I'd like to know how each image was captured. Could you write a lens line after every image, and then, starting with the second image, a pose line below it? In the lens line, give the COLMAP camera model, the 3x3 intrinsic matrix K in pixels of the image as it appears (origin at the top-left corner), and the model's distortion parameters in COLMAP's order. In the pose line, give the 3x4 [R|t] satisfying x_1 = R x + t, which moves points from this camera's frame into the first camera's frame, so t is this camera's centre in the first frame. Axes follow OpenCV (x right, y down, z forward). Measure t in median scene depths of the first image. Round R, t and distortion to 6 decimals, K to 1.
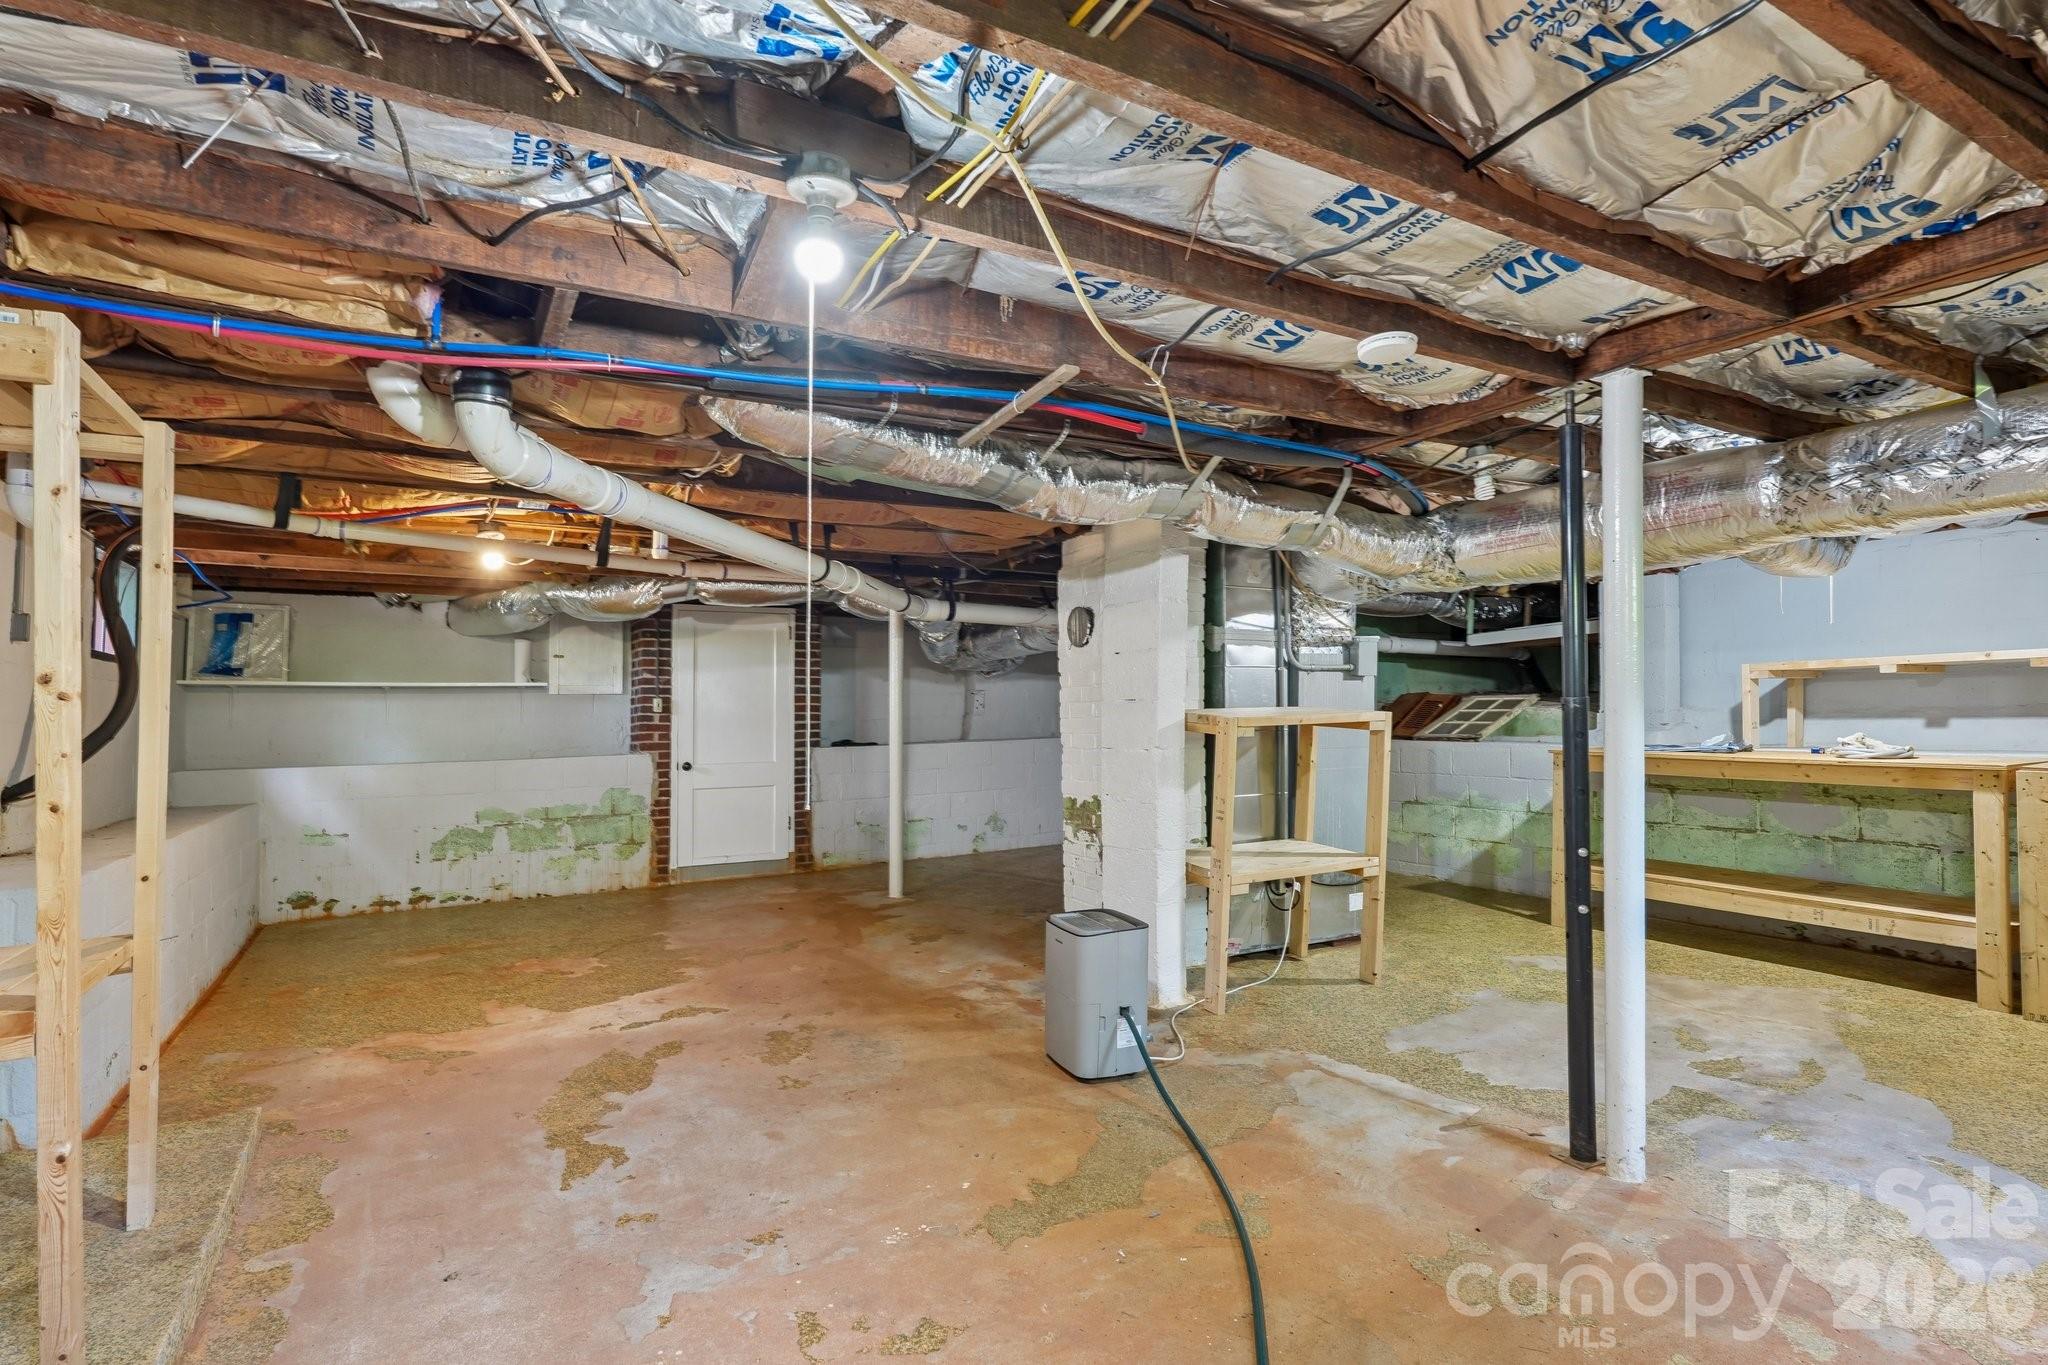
lens RADIAL K [[1005.7, 0, 1025.5], [0, 1005.7, 684.9], [0, 0, 1]] dist [0.001089, -0.000258]
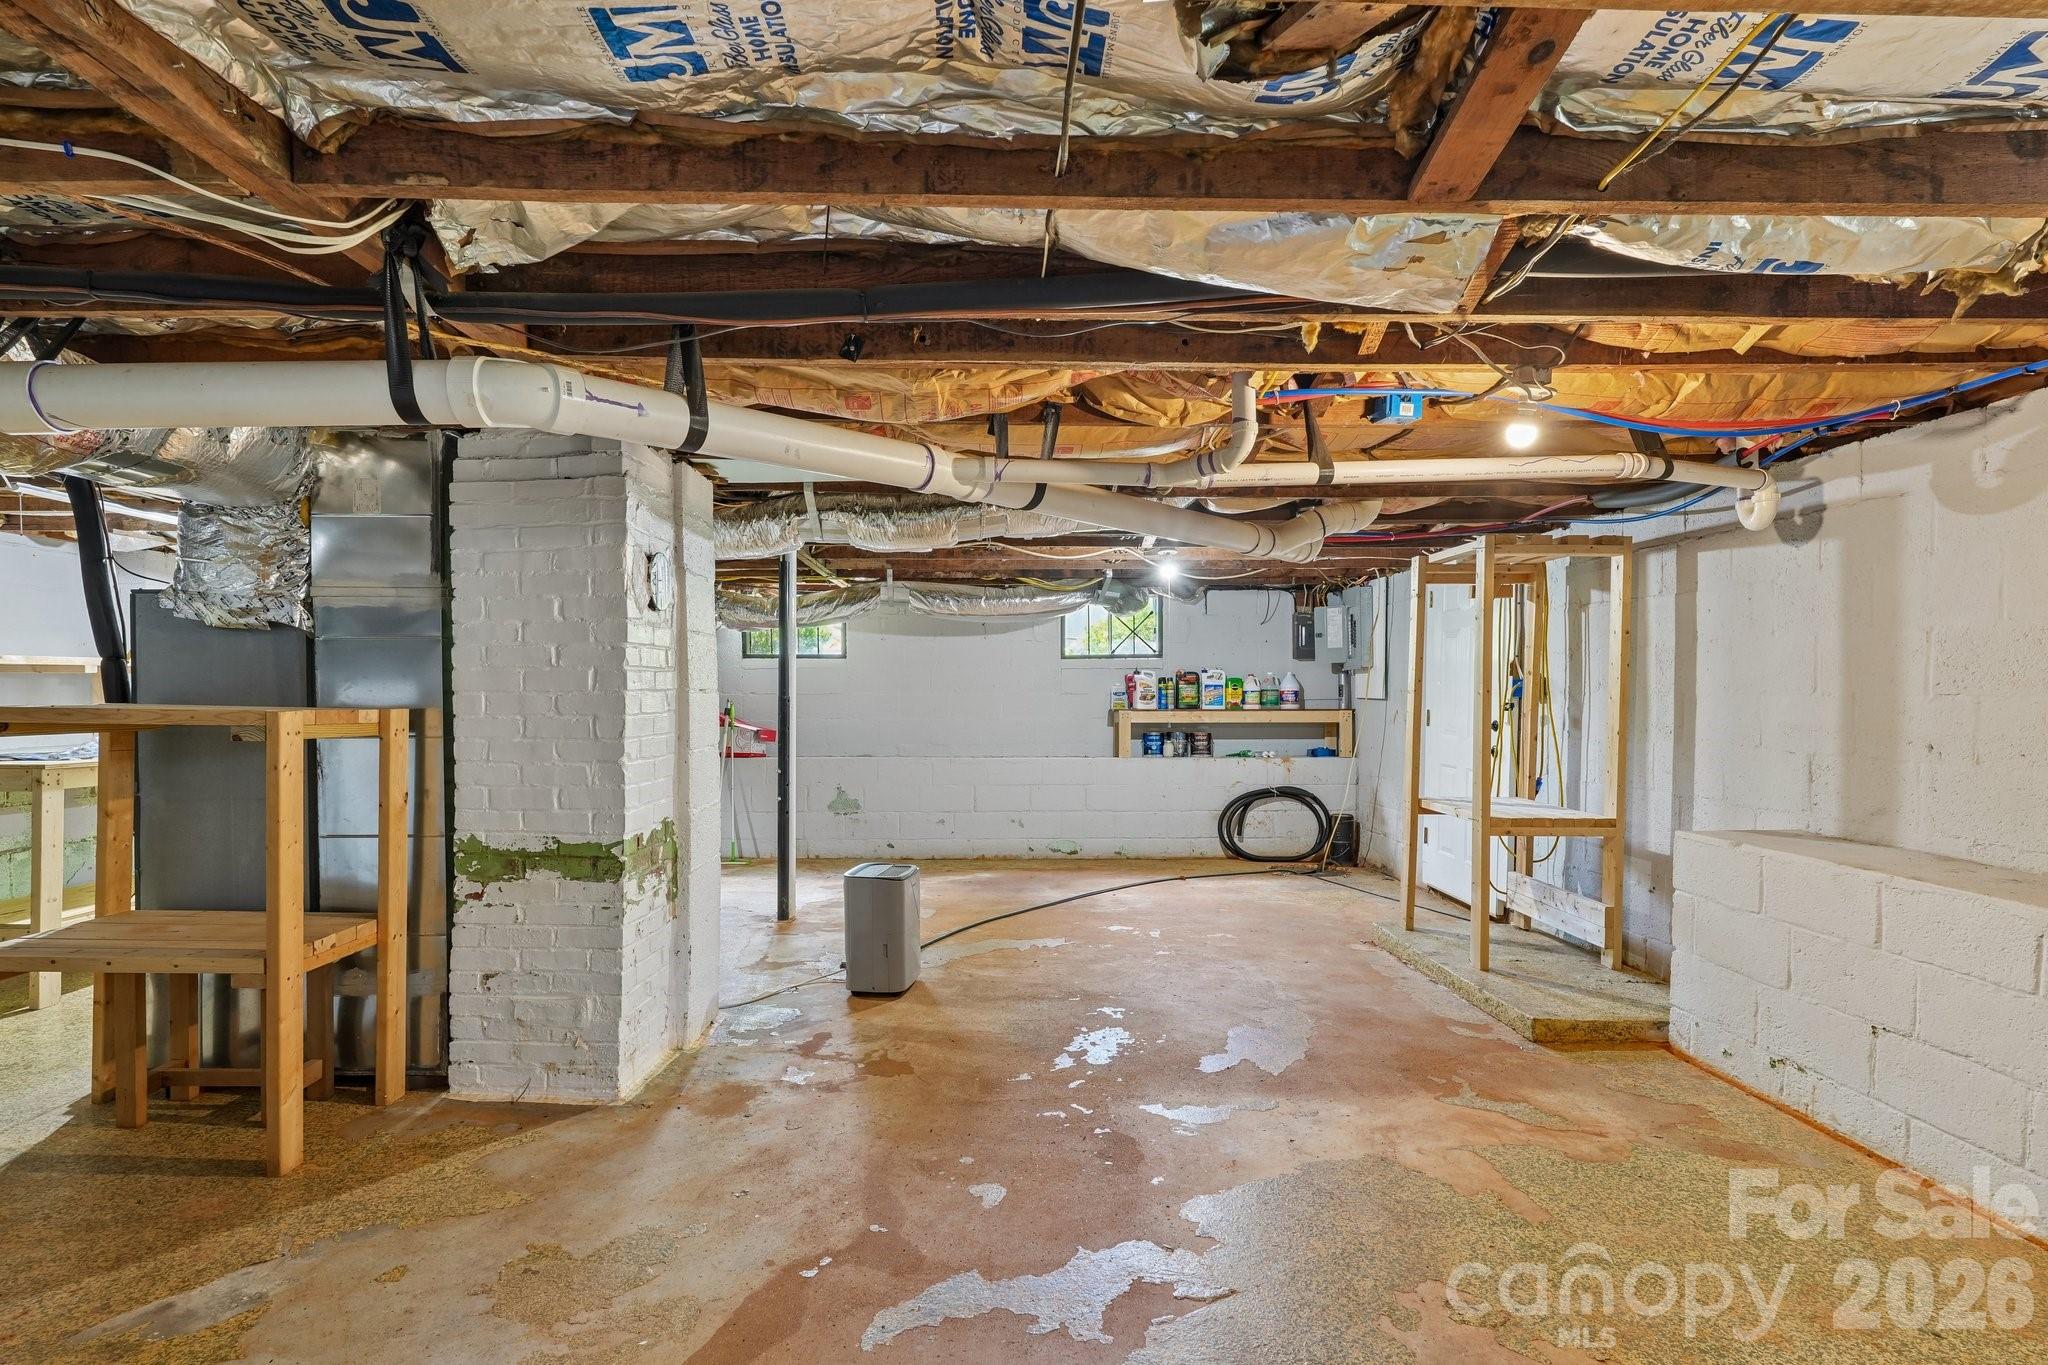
lens RADIAL K [[1022.4, 0, 1023.7], [0, 1022.4, 719.3], [0, 0, 1]] dist [0.002032, 0.000786]
pose [[-0.876639, 0.001229, 0.481148, -0.544889], [-0.002743, 0.999968, -0.007551, 0.044617], [-0.481142, -0.007939, -0.876607, 1.596154]]
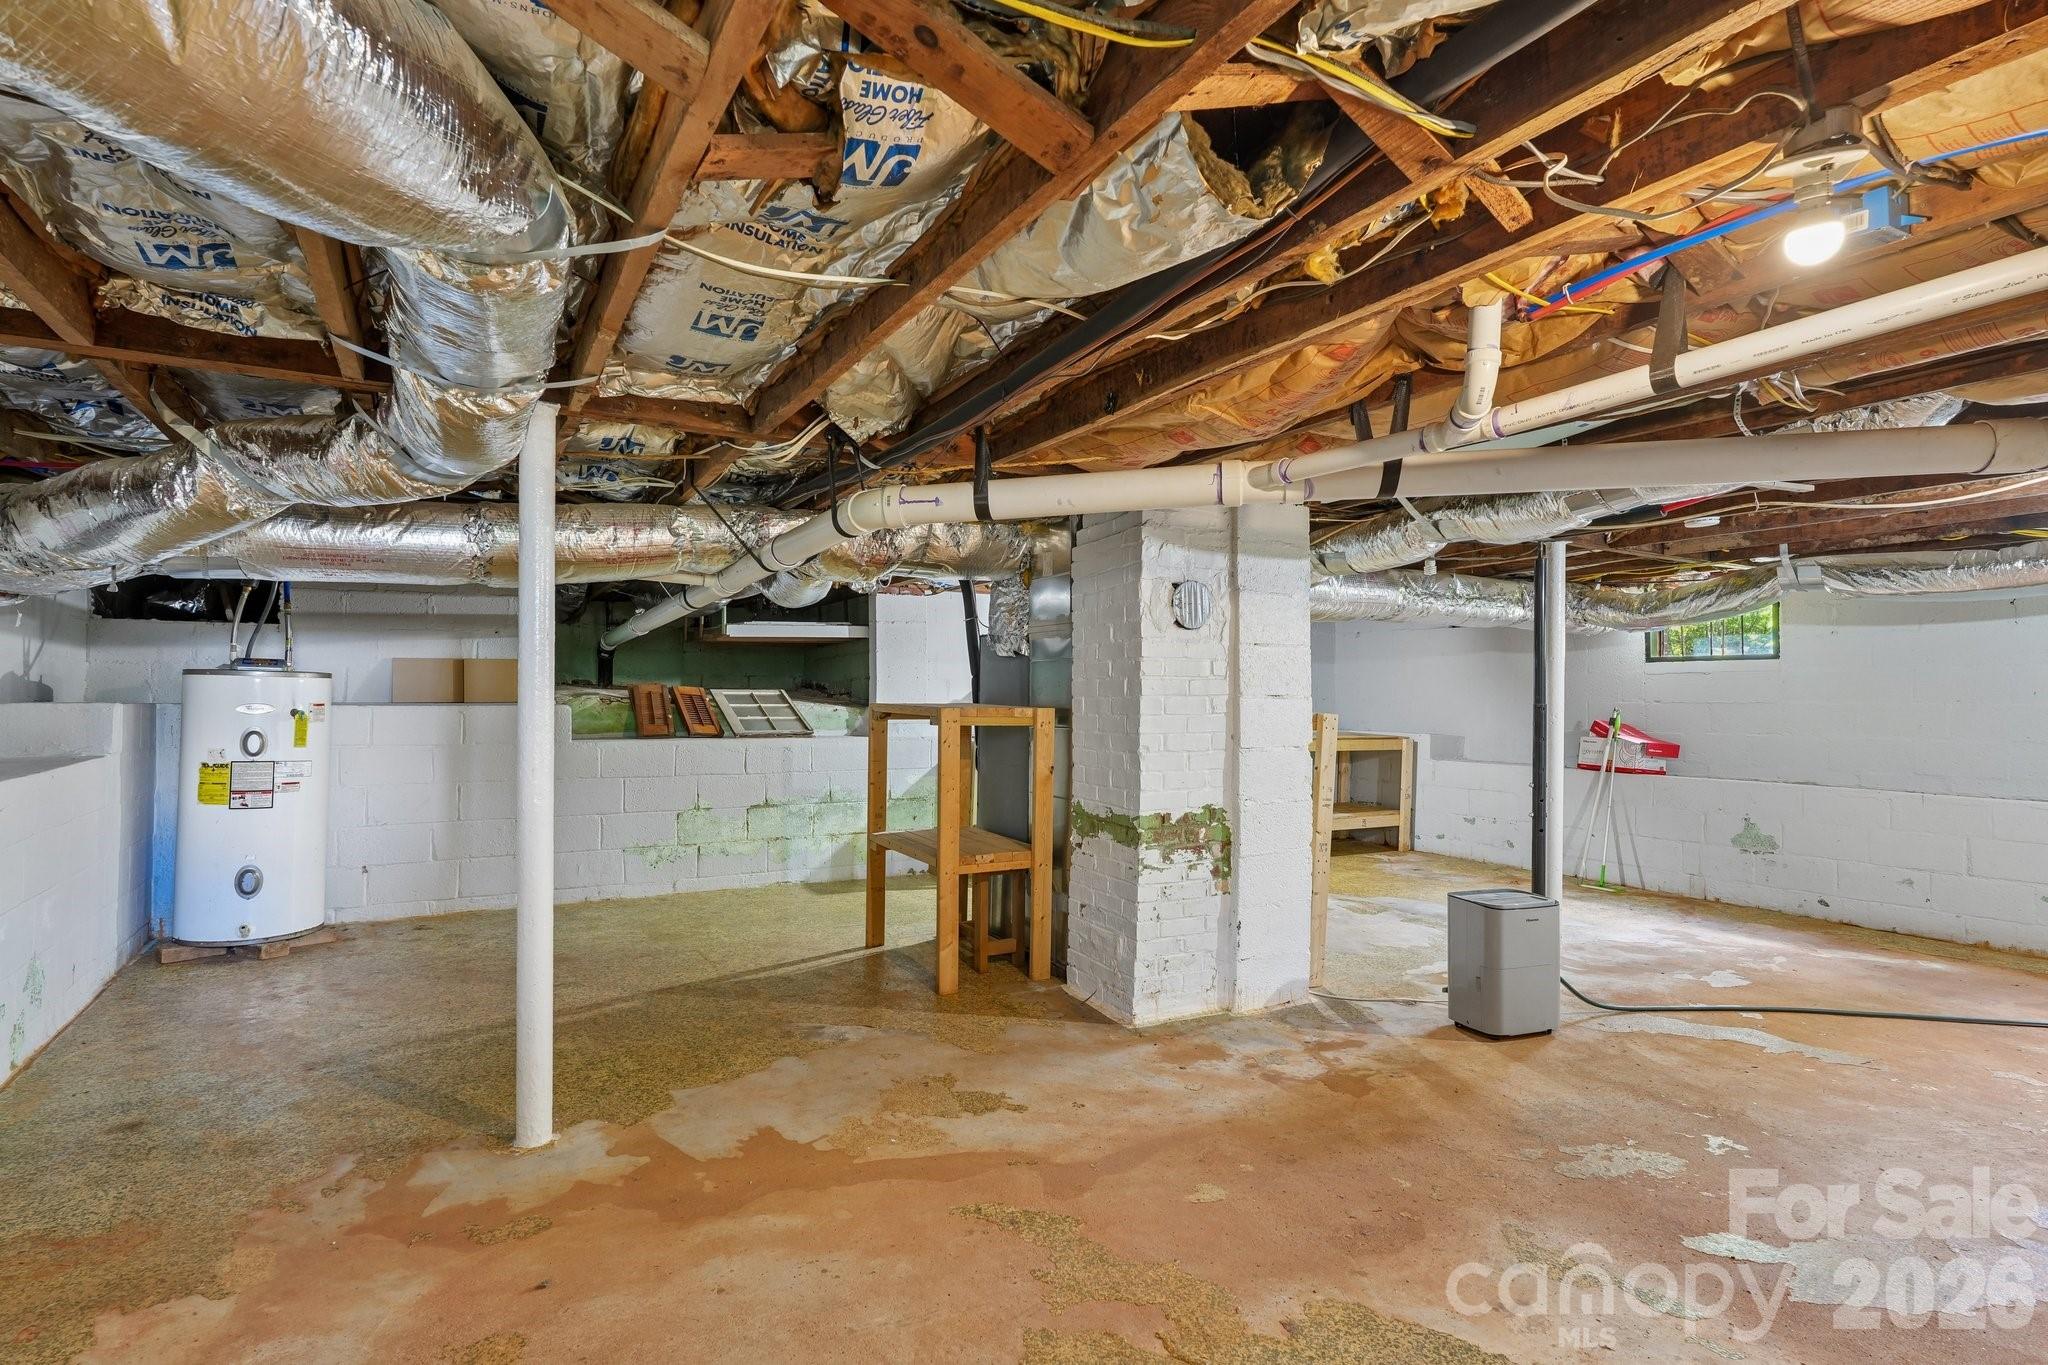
lens RADIAL K [[1005.7, 0, 1025.5], [0, 1005.7, 684.9], [0, 0, 1]] dist [0.001089, -0.000258]
pose [[0.008277, 0.027387, 0.999591, -0.831364], [-0.036048, 0.998983, -0.027071, 0.038072], [-0.999316, -0.035809, 0.009255, 1.203963]]
